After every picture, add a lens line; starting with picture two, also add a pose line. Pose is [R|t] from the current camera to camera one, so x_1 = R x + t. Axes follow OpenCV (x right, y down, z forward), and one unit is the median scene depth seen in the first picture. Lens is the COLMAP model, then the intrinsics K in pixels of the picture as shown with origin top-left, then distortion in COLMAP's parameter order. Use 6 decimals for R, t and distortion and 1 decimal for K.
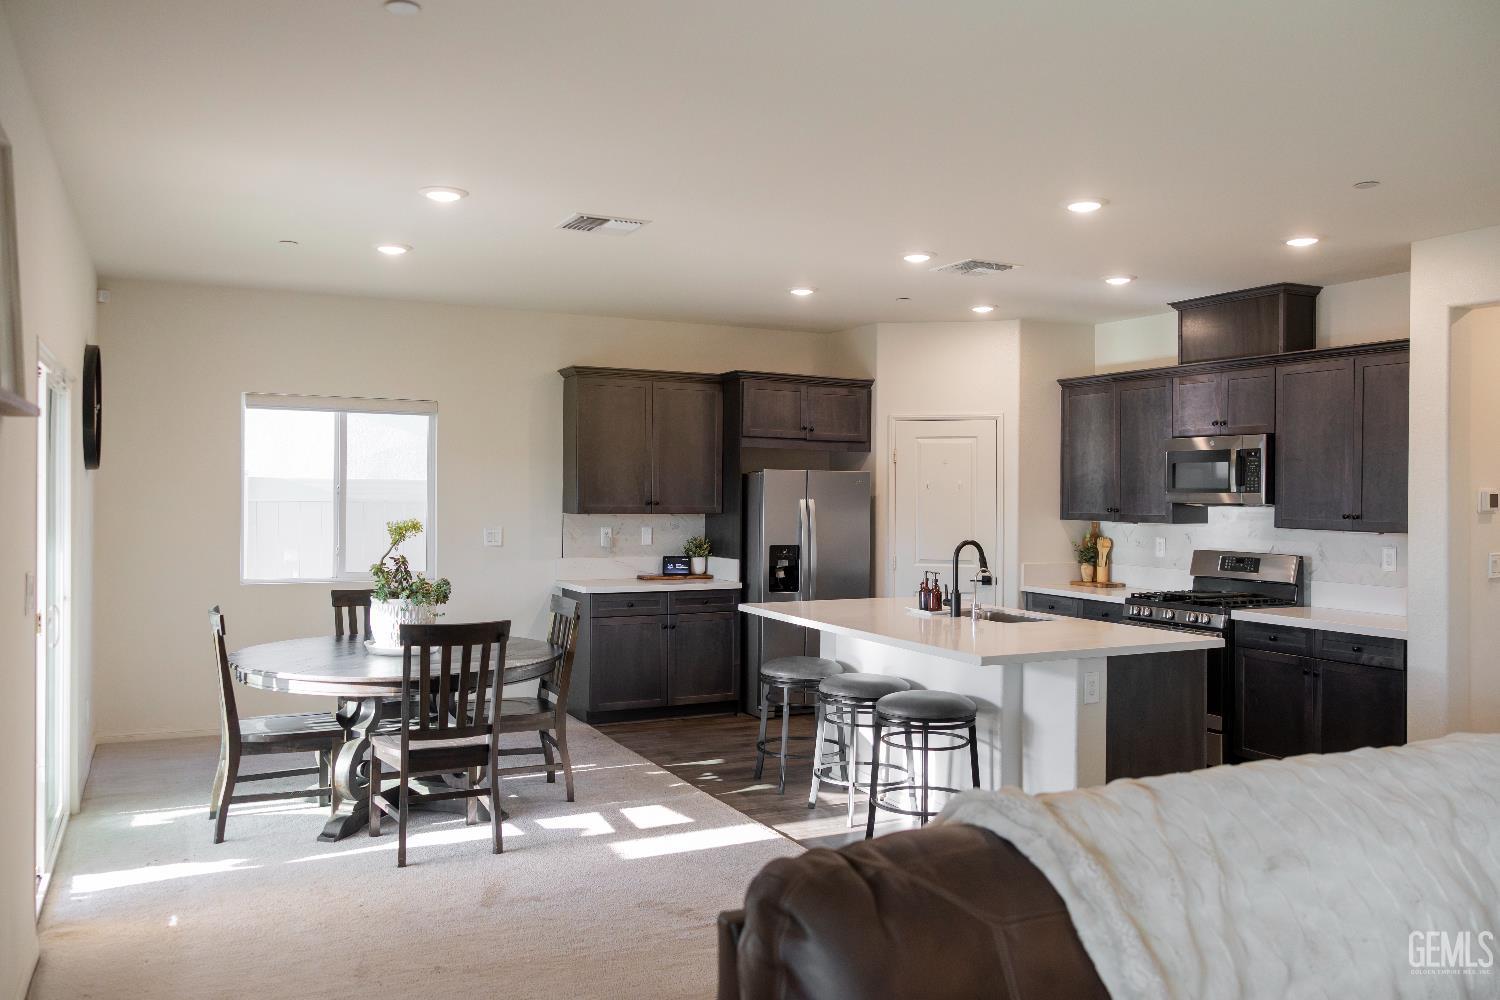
lens RADIAL K [[1173.4, 0, 750.0], [0, 1173.4, 500.0], [0, 0, 1]] dist [0.007519, 0.001486]
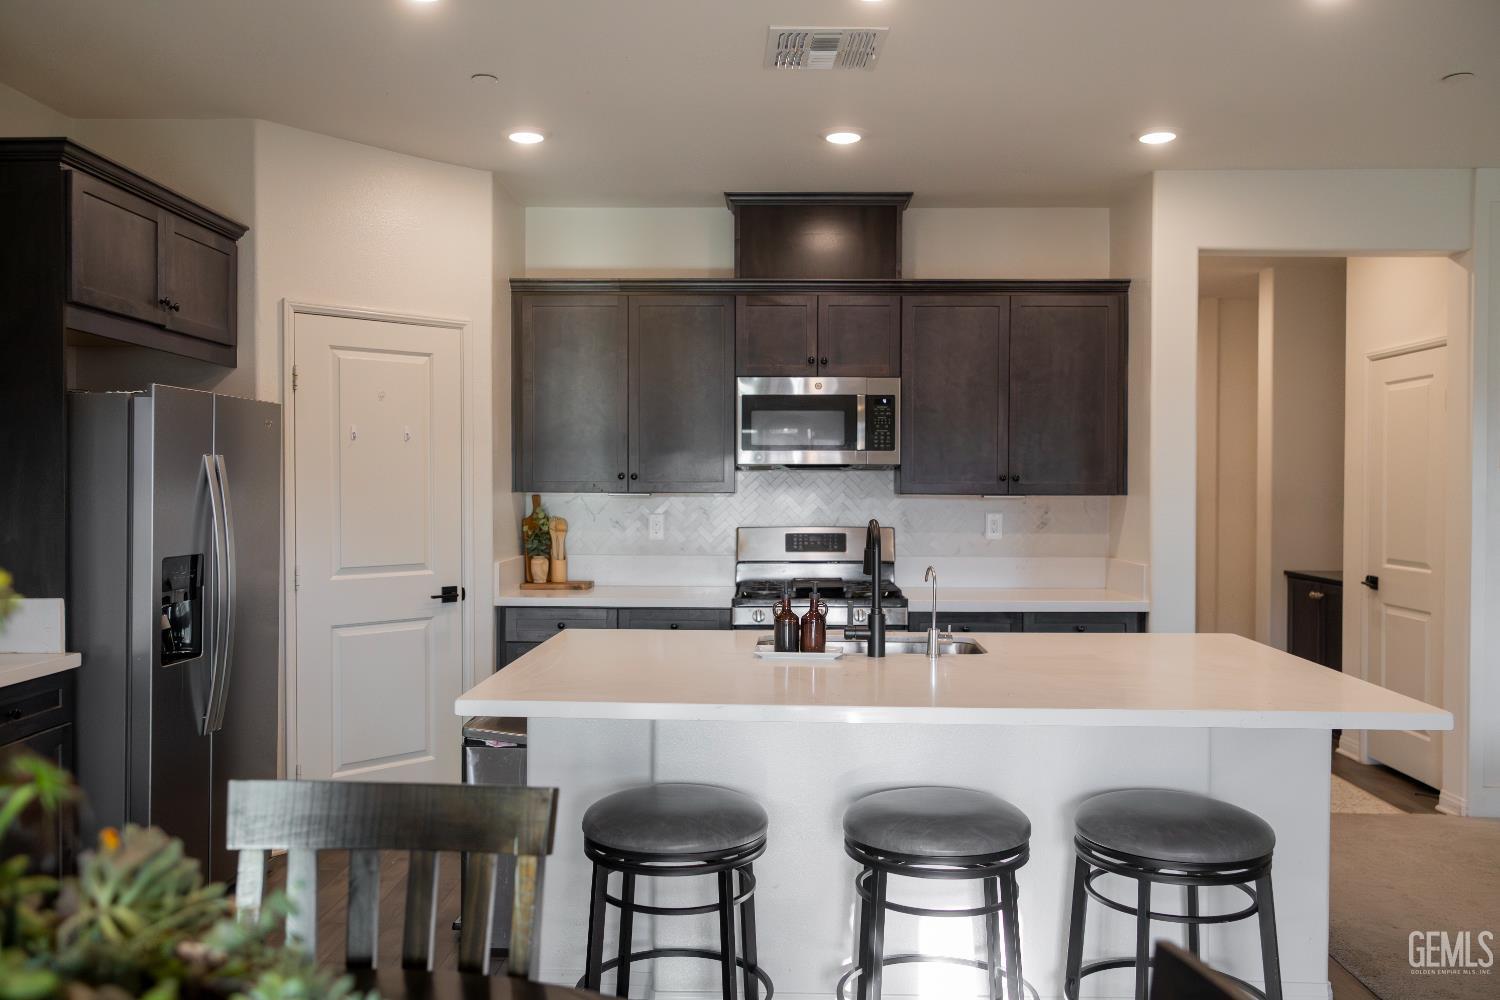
lens RADIAL K [[1173.4, 0, 750.0], [0, 1173.4, 500.0], [0, 0, 1]] dist [0.007519, 0.001486]
pose [[0.465512, -0.019002, 0.884838, -0.318297], [0.006909, 0.999817, 0.017836, 0.012629], [-0.885015, -0.002190, 0.465558, 0.715248]]
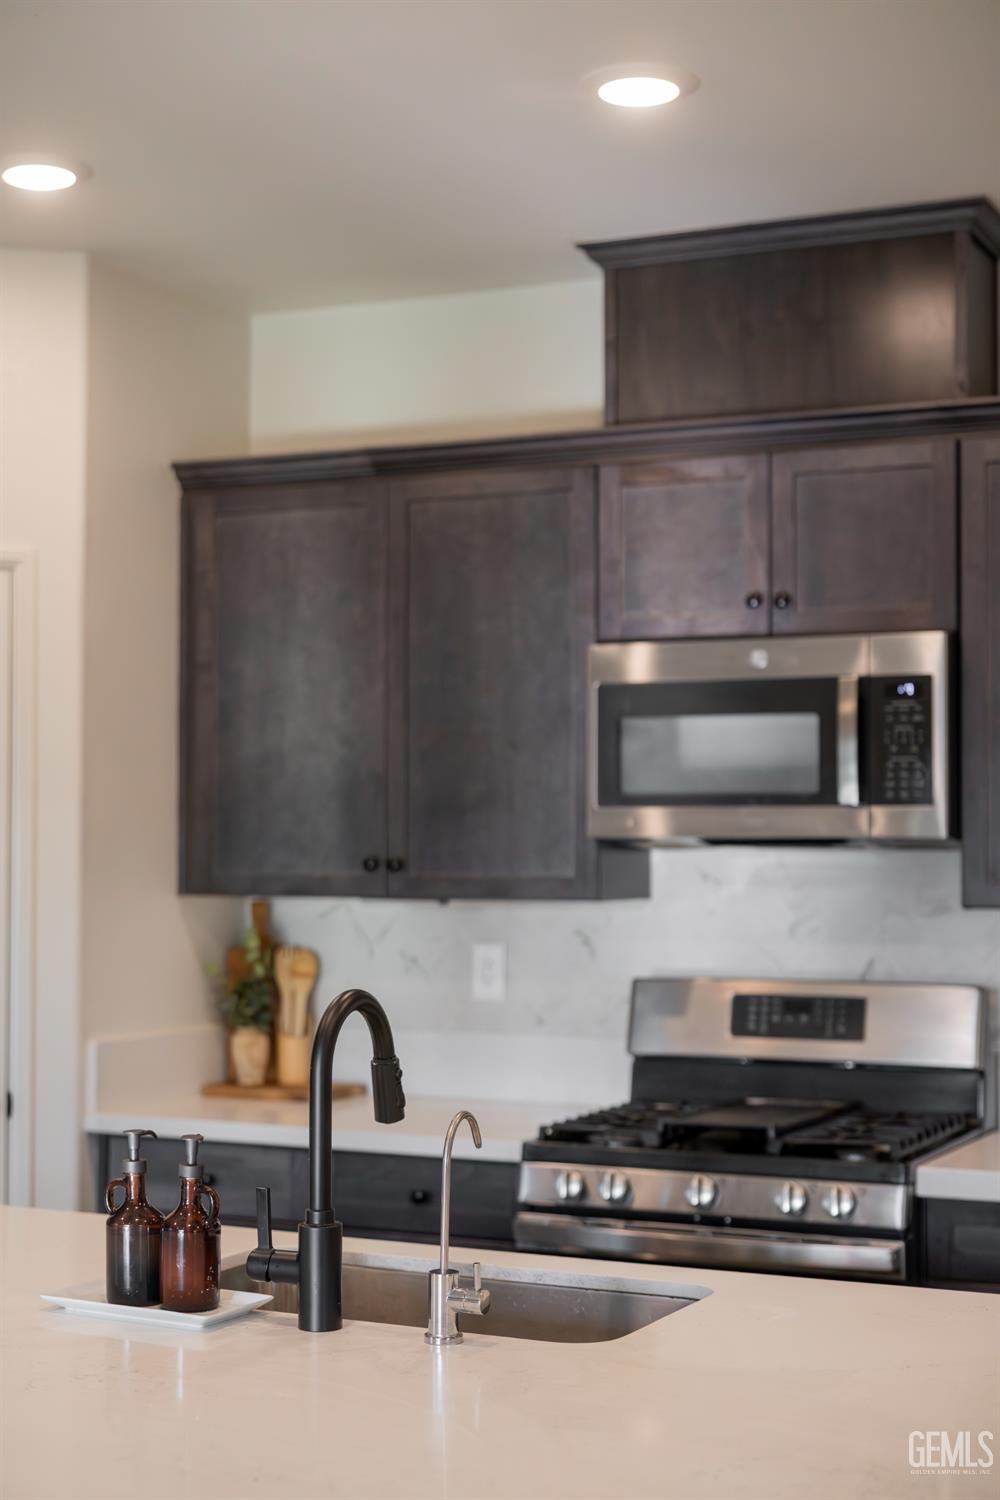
lens RADIAL K [[2279.8, 0, 500.0], [0, 2279.8, 750.0], [0, 0, 1]] dist [-0.002064, 0.023190]
pose [[0.782488, 0.020732, 0.622321, -0.070061], [0.007746, 0.999044, -0.043022, 0.005198], [-0.622618, 0.038485, 0.781579, 0.565242]]
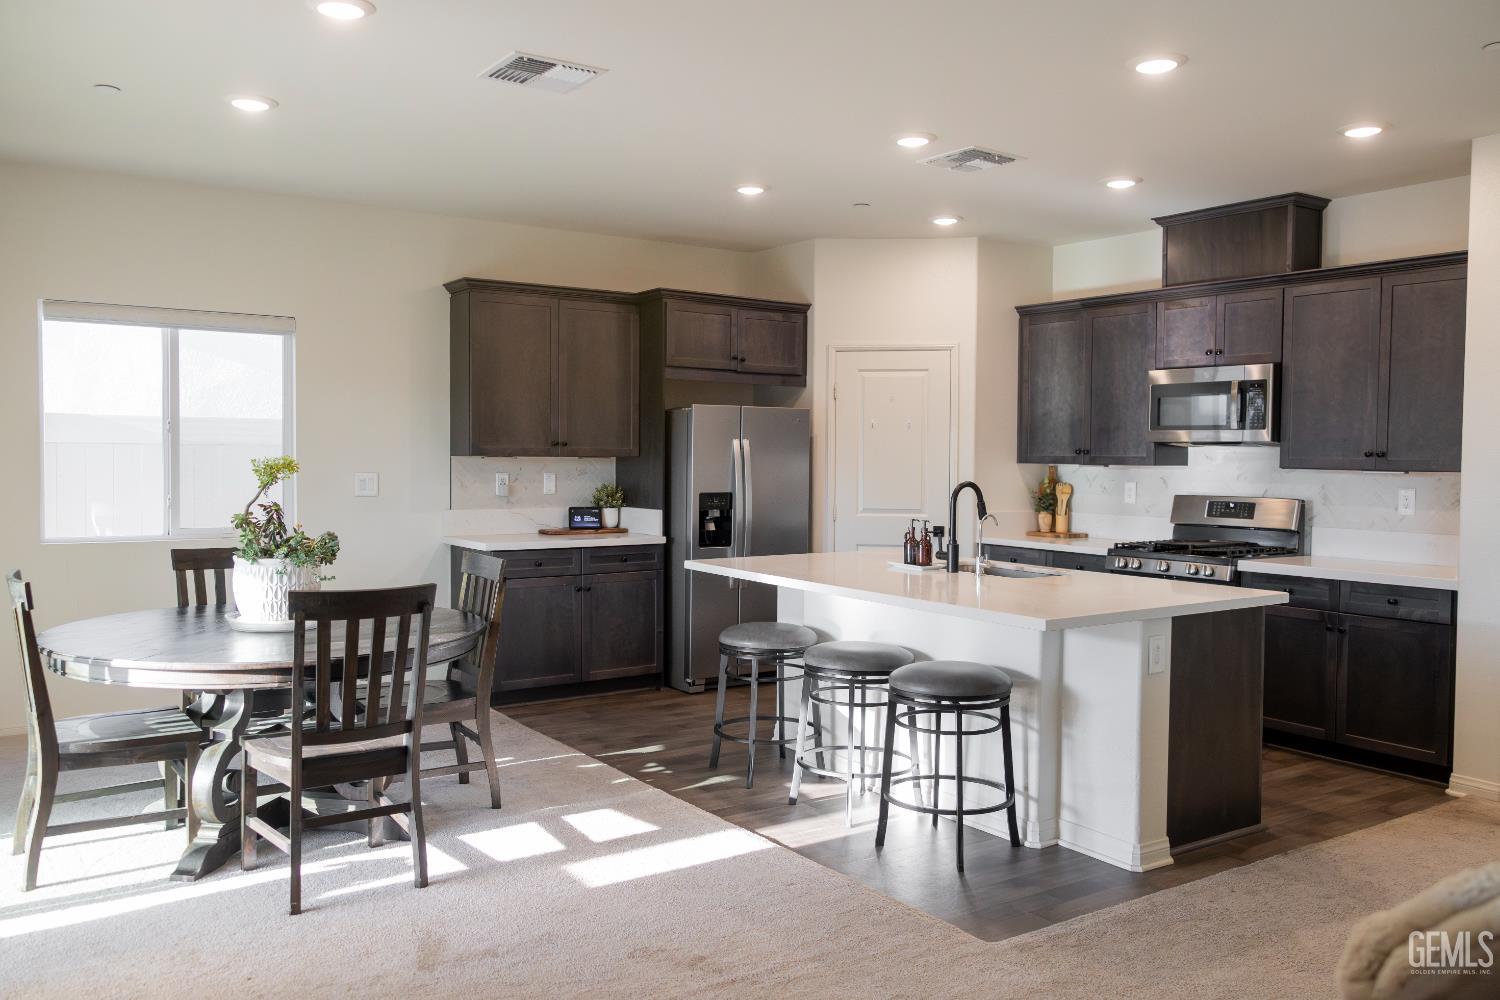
lens RADIAL K [[1197.0, 0, 750.0], [0, 1197.0, 500.0], [0, 0, 1]] dist [0.007159, -0.000534]
pose [[0.990335, -0.005470, 0.138587, -0.080661], [0.000550, 0.999369, 0.035518, 0.015064], [-0.138694, -0.035098, 0.989713, 0.150200]]
